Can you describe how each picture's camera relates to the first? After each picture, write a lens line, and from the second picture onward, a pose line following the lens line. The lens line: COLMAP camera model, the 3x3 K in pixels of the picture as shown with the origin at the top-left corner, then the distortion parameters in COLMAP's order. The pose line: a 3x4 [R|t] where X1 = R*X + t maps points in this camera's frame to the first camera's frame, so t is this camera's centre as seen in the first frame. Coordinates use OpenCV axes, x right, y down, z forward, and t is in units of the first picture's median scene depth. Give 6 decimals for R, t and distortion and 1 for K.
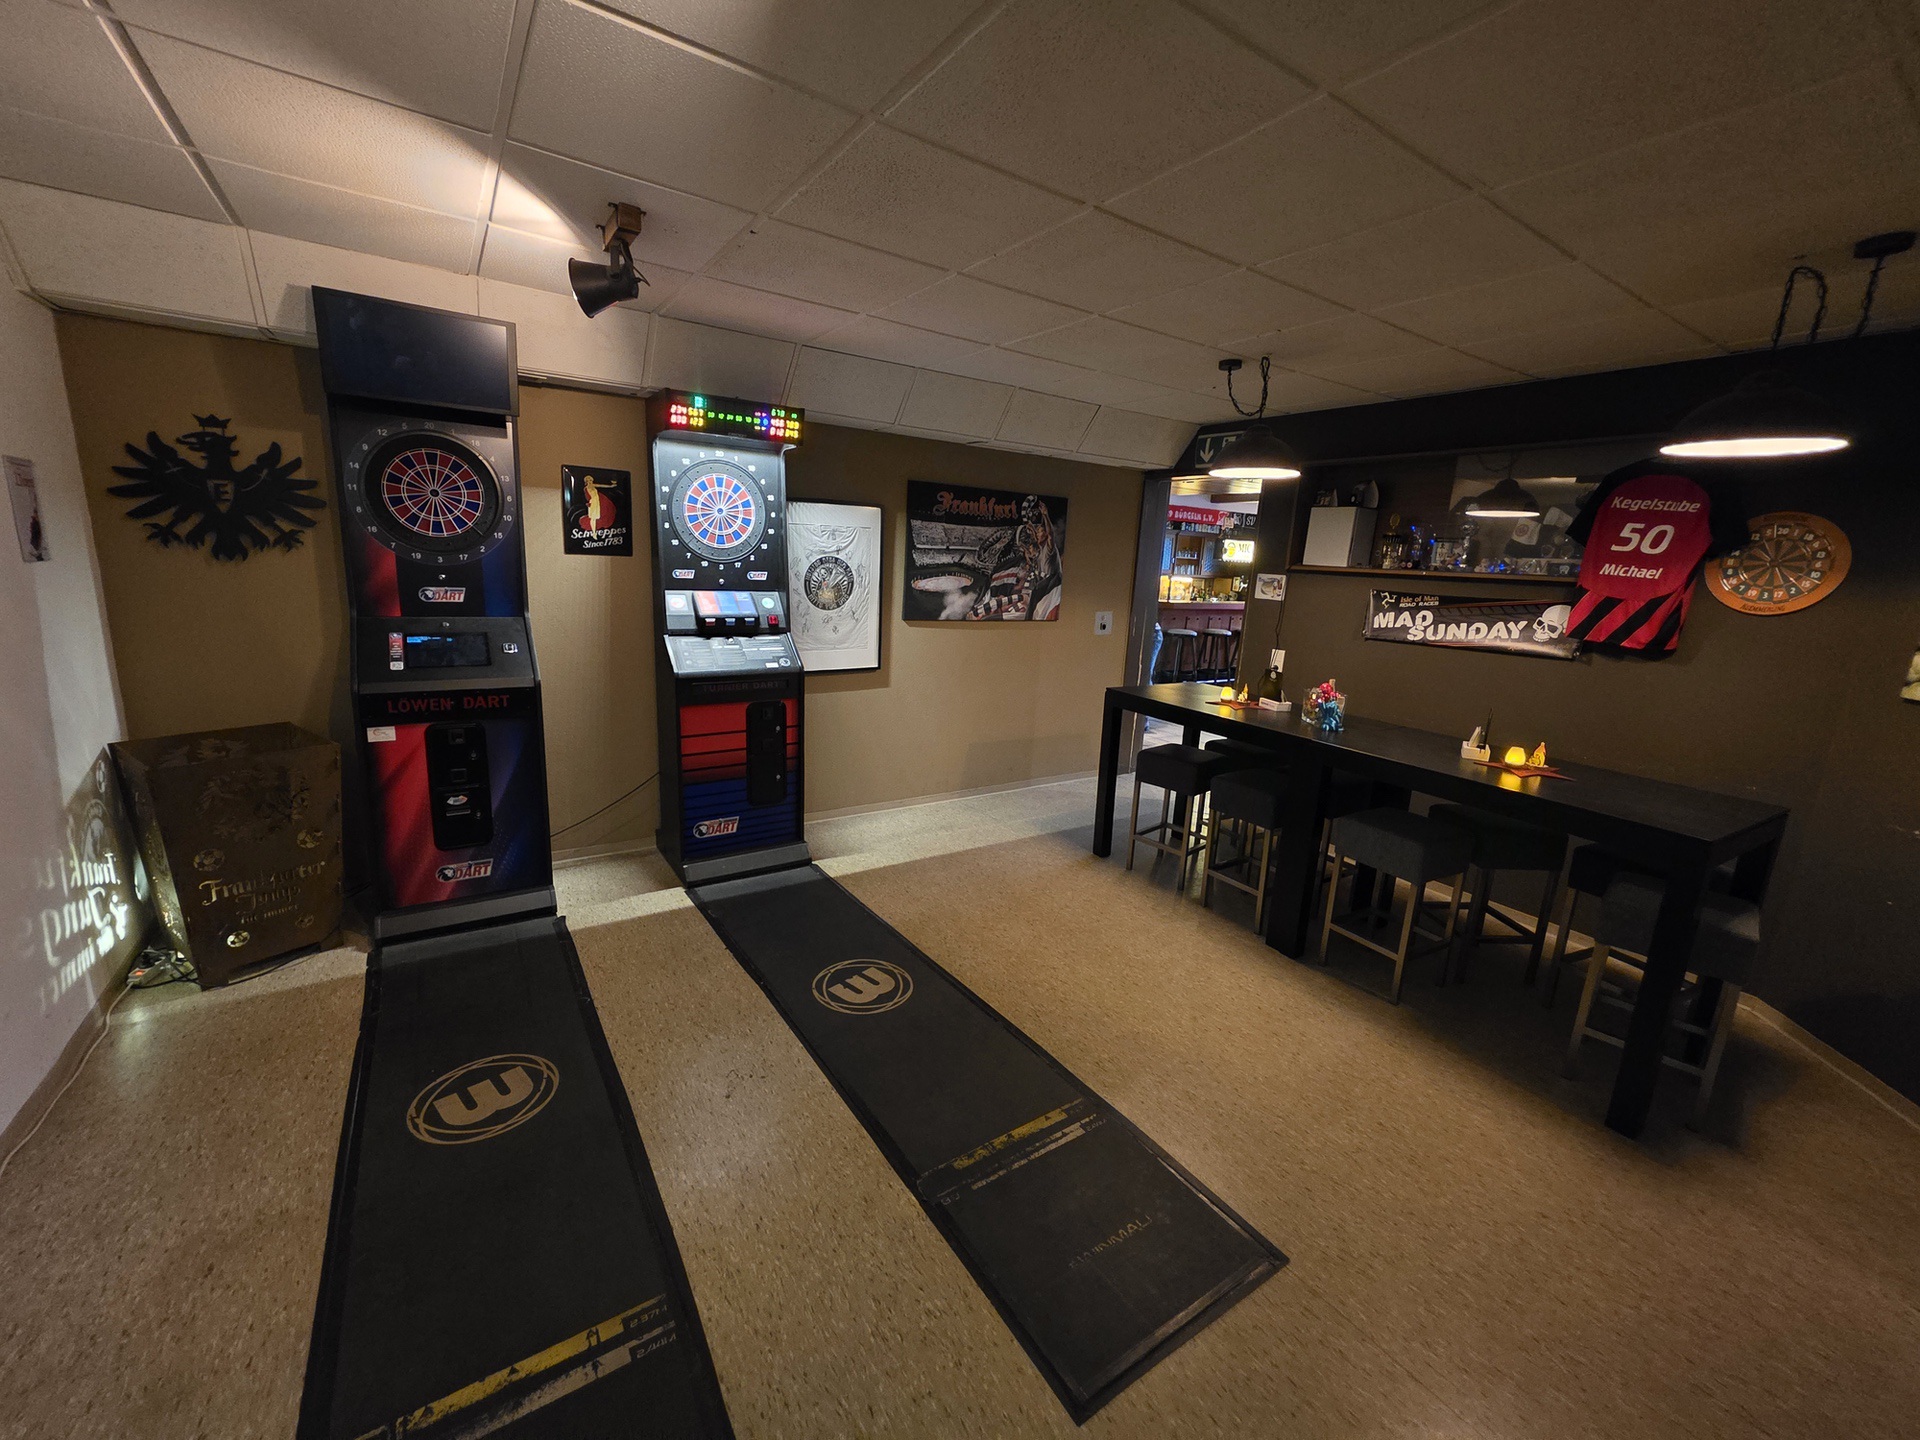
lens RADIAL K [[769.7, 0, 963.0], [0, 769.7, 718.2], [0, 0, 1]] dist [0.000266, 0.000029]
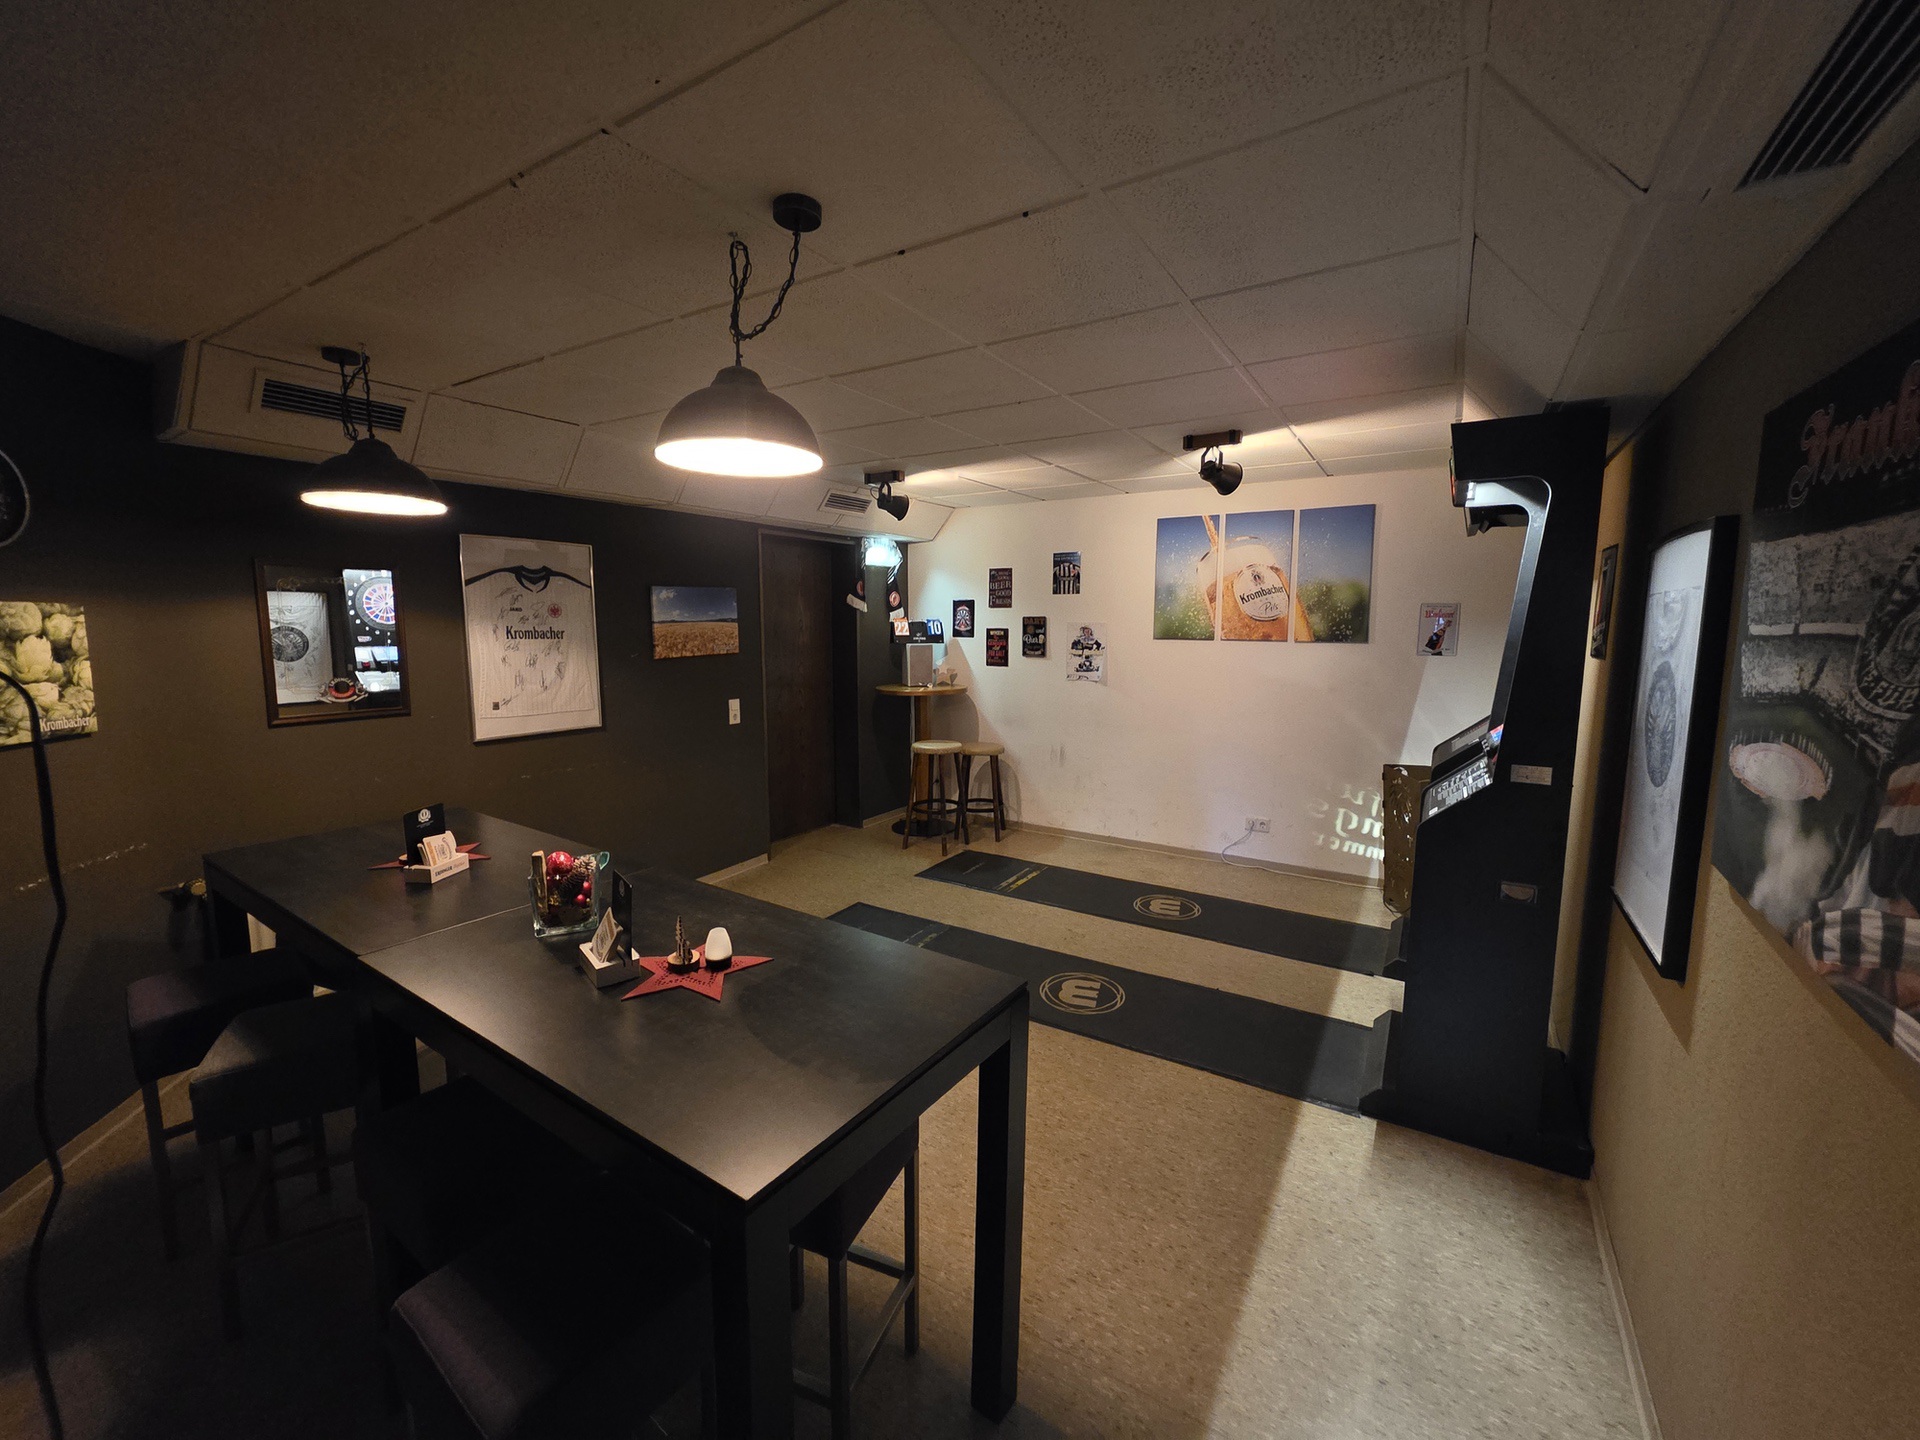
lens RADIAL K [[769.7, 0, 956.8], [0, 769.7, 711.4], [0, 0, 1]] dist [0.000266, 0.000029]
pose [[-0.914125, -0.012806, -0.405231, 0.340319], [-0.141656, 0.946596, 0.289636, -0.240432], [0.379881, 0.322167, -0.867121, 1.168349]]
